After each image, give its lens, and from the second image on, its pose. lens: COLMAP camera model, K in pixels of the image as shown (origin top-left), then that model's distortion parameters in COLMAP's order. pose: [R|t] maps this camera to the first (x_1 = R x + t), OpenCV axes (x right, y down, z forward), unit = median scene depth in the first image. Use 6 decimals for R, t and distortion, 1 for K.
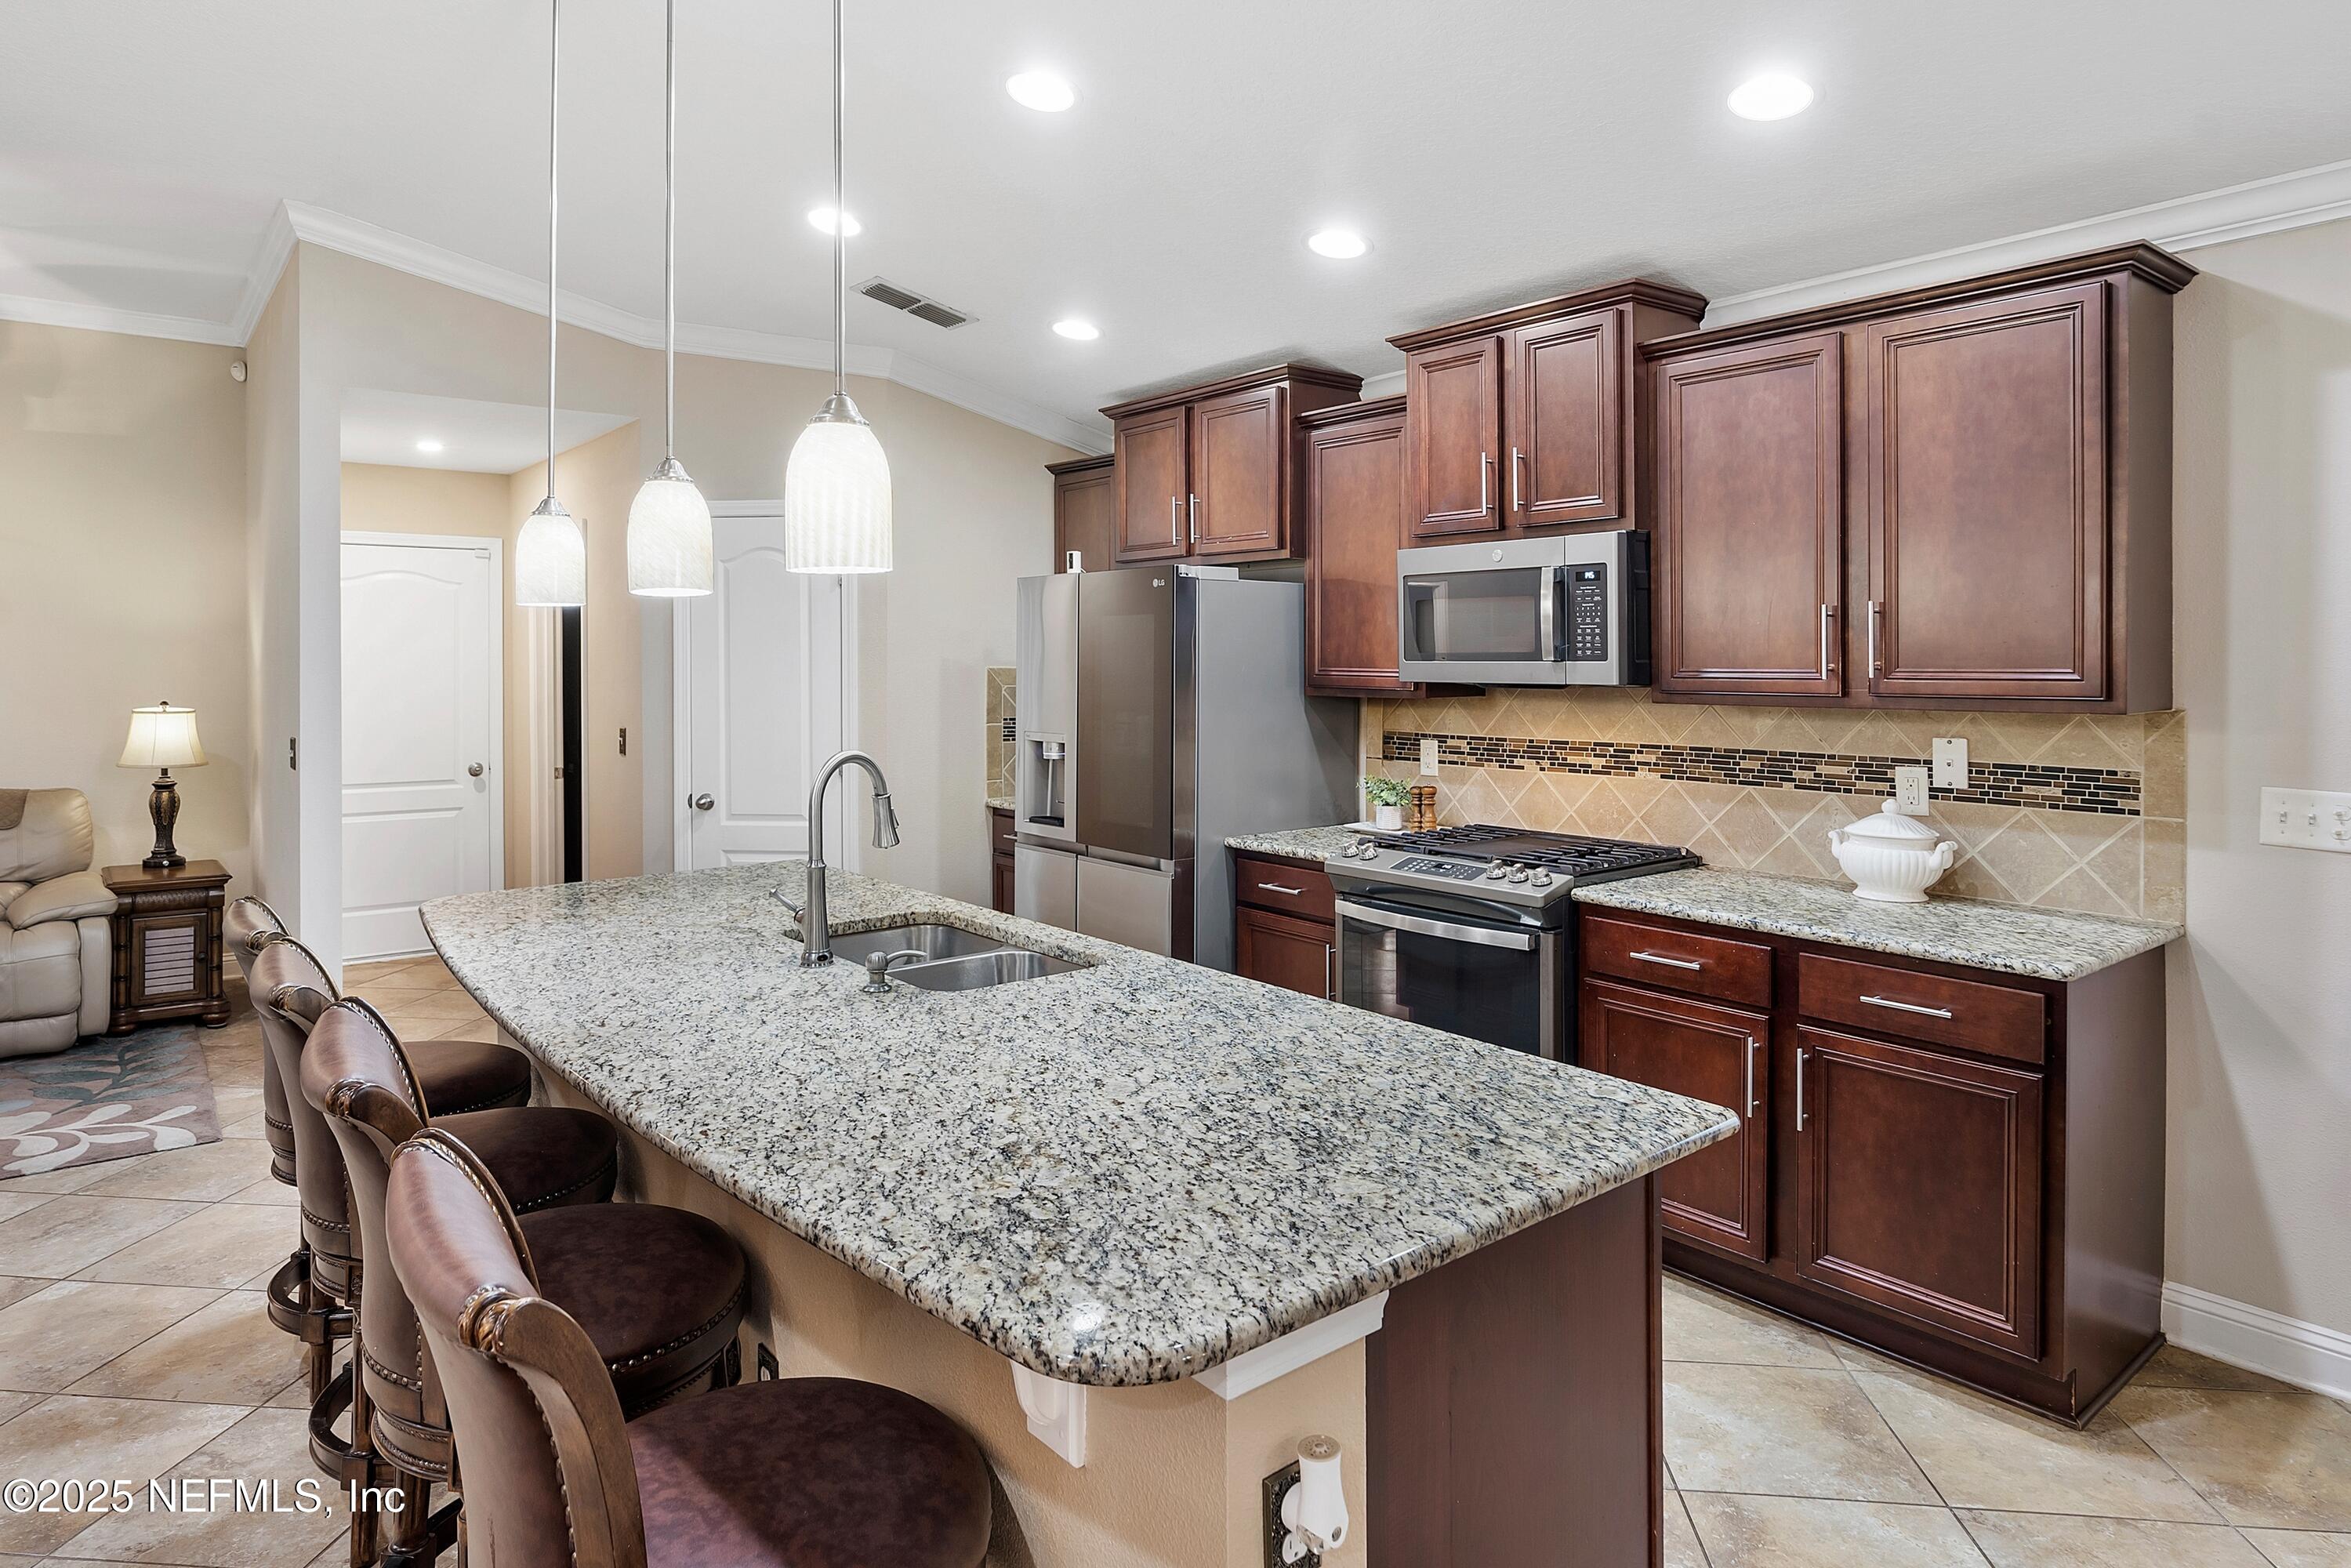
lens RADIAL K [[1337.9, 0, 1260.8], [0, 1337.9, 695.4], [0, 0, 1]] dist [0.000575, 0.000462]
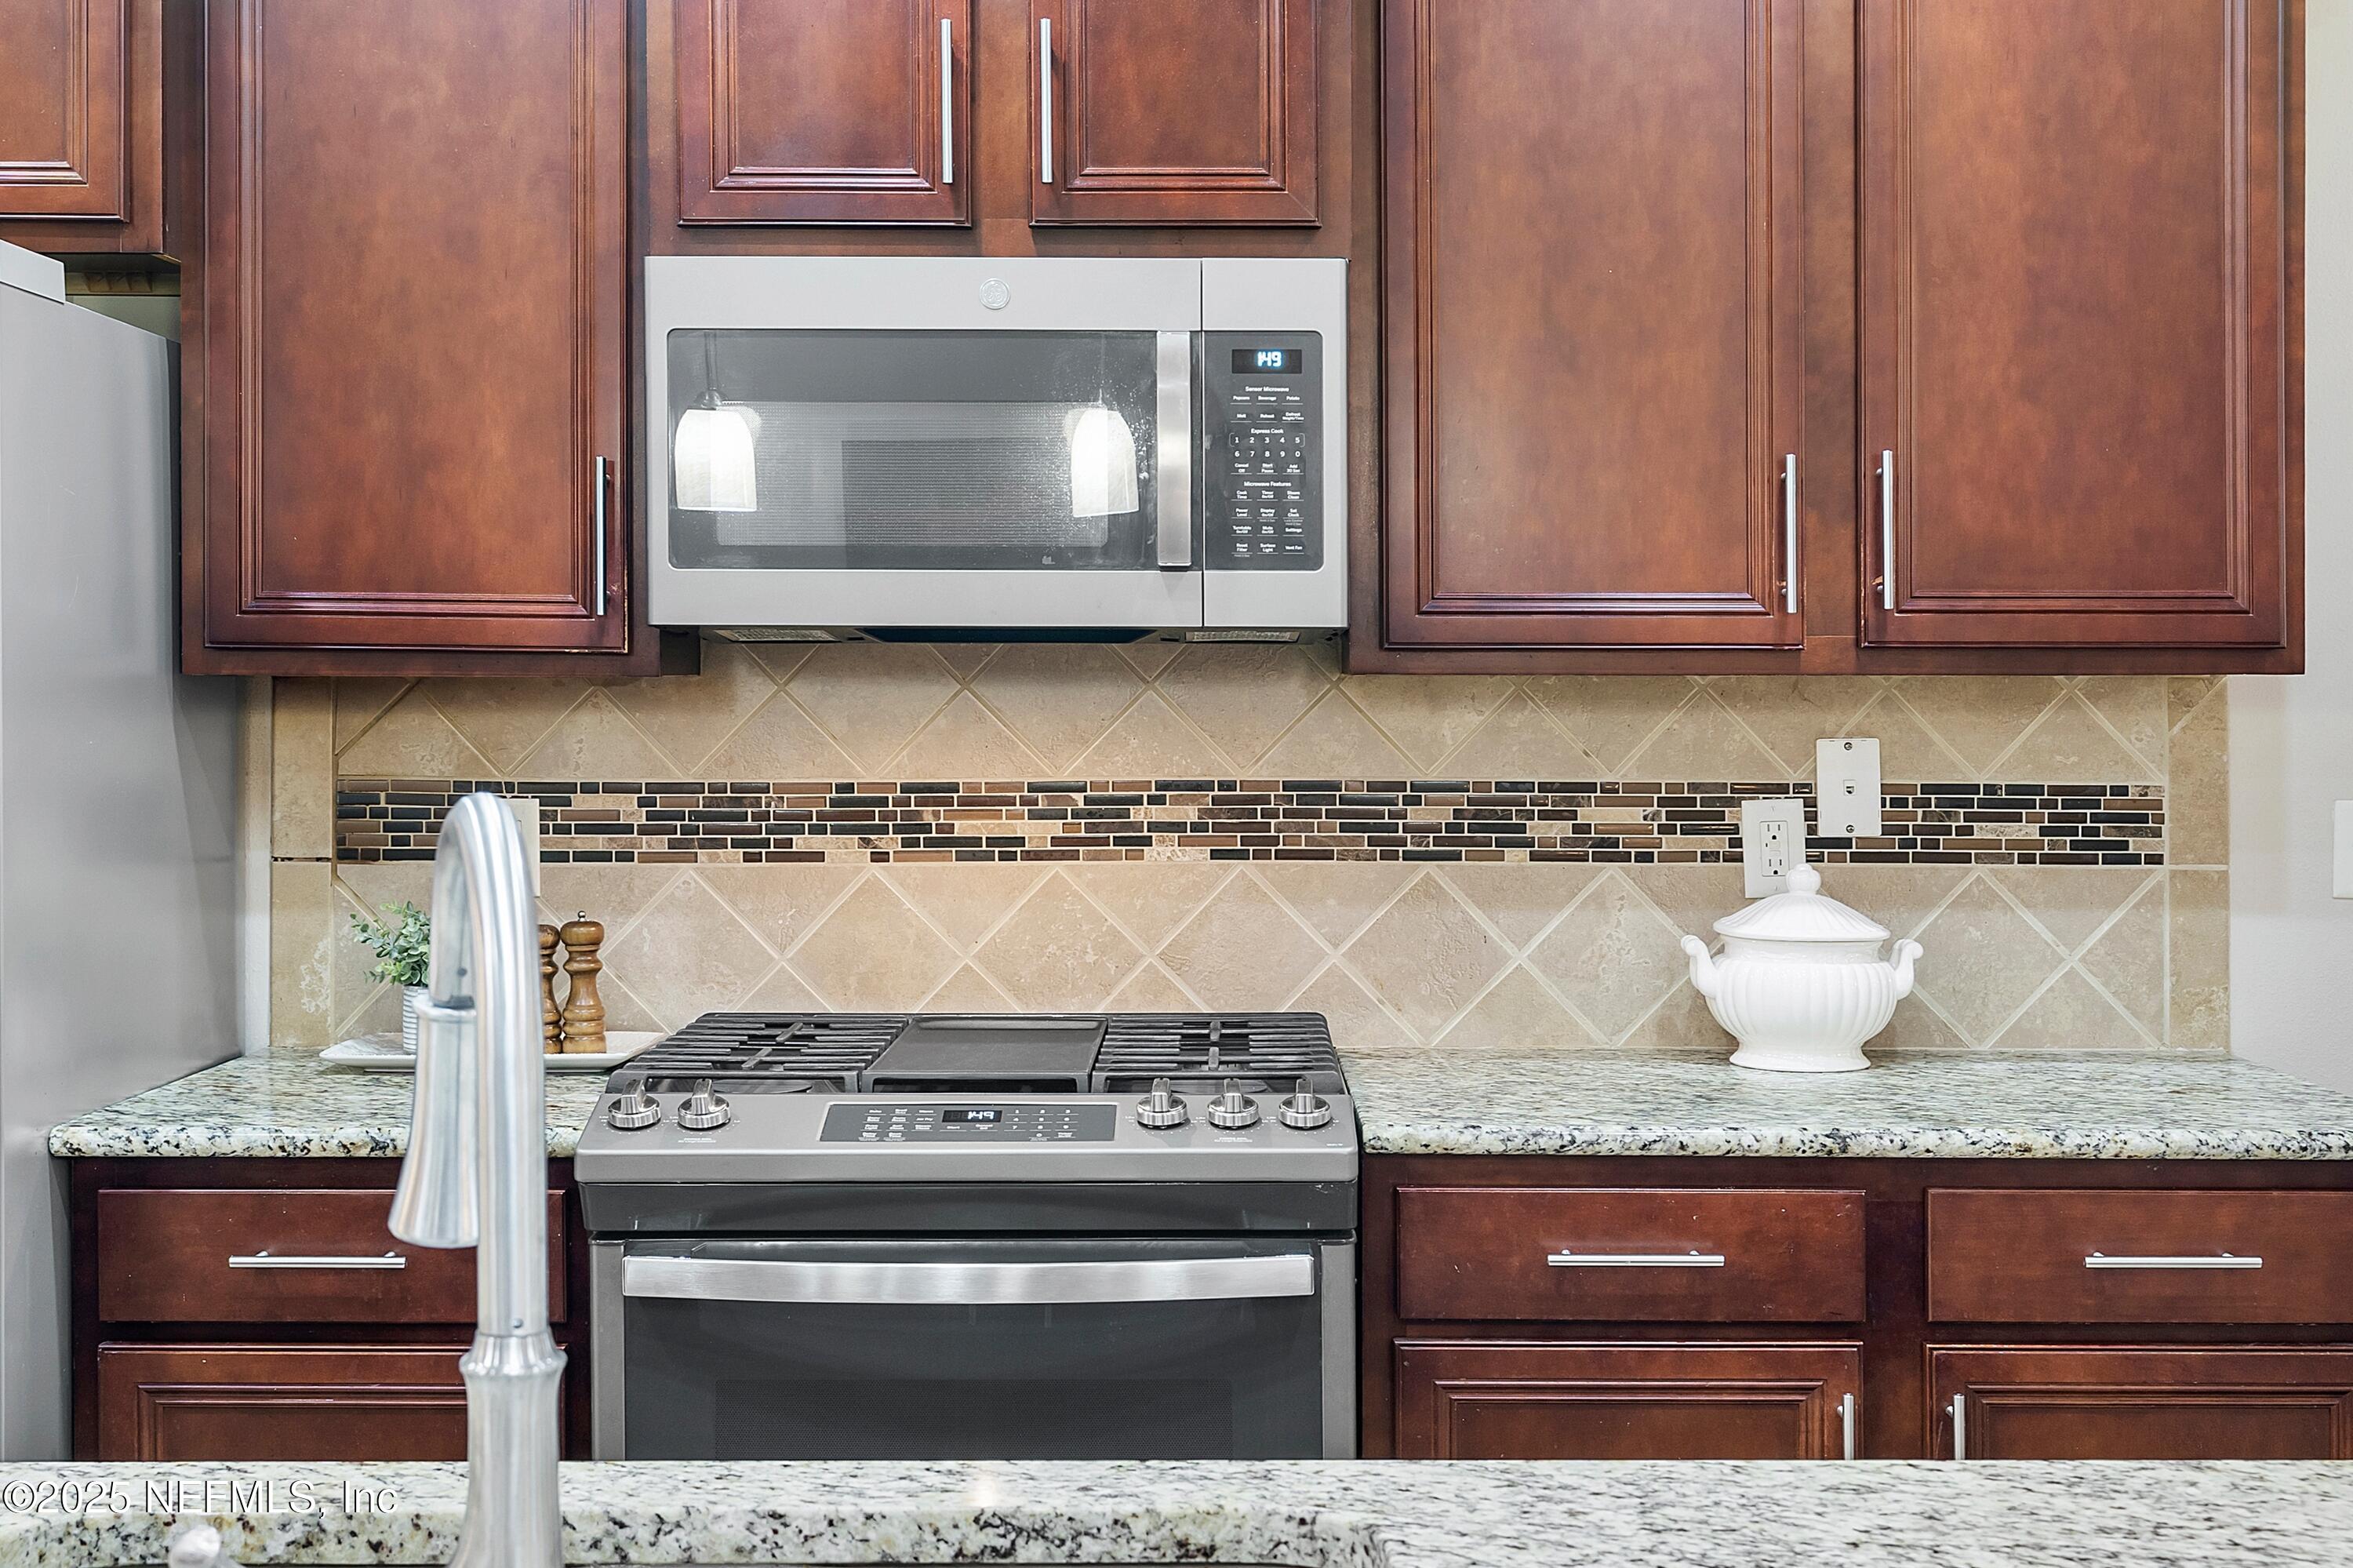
lens RADIAL K [[2811.8, 0, 1172.7], [0, 2811.8, 730.0], [0, 0, 1]] dist [0.013223, -0.012831]
pose [[0.654670, -0.009702, 0.755853, -0.443240], [0.017832, 0.999838, -0.002612, 0.026273], [-0.755705, 0.015188, 0.654736, 0.483043]]
